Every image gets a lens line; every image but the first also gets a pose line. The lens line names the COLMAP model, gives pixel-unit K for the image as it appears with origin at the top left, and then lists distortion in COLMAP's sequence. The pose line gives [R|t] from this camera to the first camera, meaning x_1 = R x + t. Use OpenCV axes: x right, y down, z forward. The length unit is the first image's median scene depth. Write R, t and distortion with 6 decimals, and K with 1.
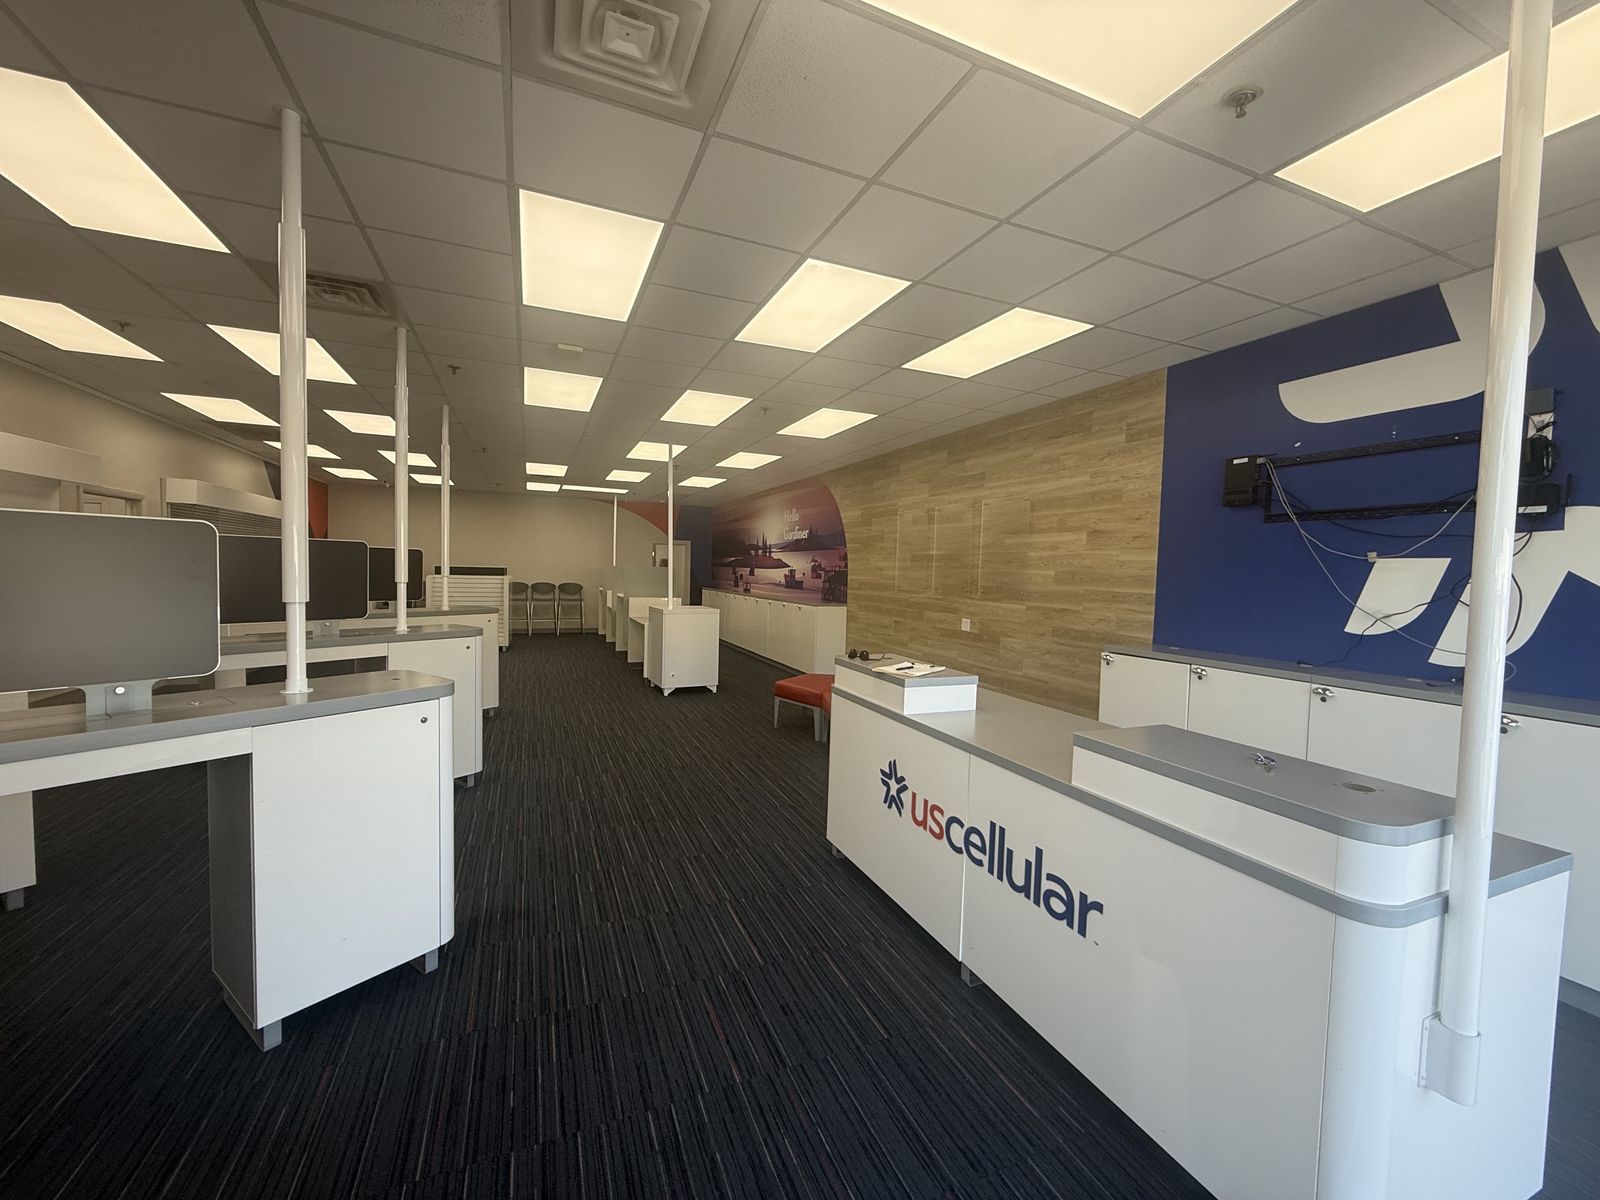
lens RADIAL K [[644.4, 0, 798.1], [0, 644.4, 597.7], [0, 0, 1]] dist [0.001490, 0.001523]
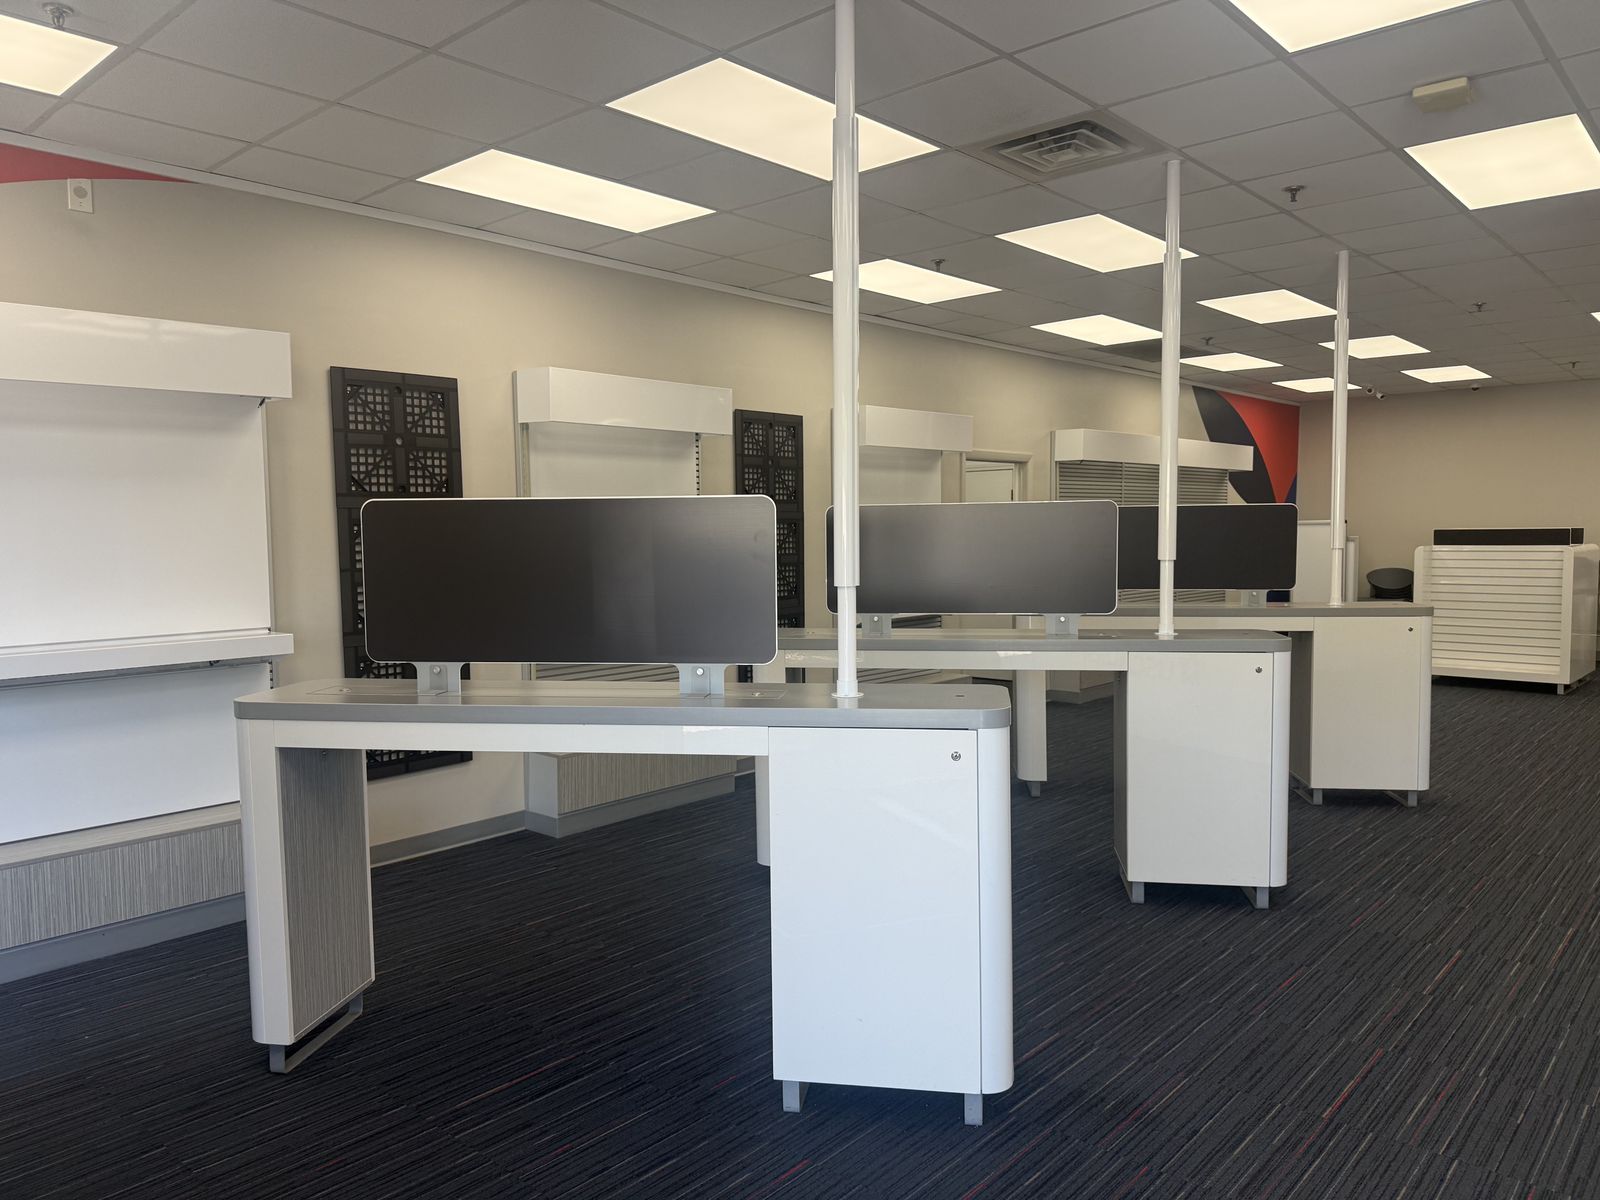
lens RADIAL K [[1132.3, 0, 782.5], [0, 1132.3, 603.6], [0, 0, 1]] dist [0.062166, -0.077147]
pose [[0.426086, 0.029087, -0.904215, 0.293073], [-0.016088, 0.999569, 0.024574, -0.002940], [0.904540, 0.004076, 0.426370, 0.197580]]
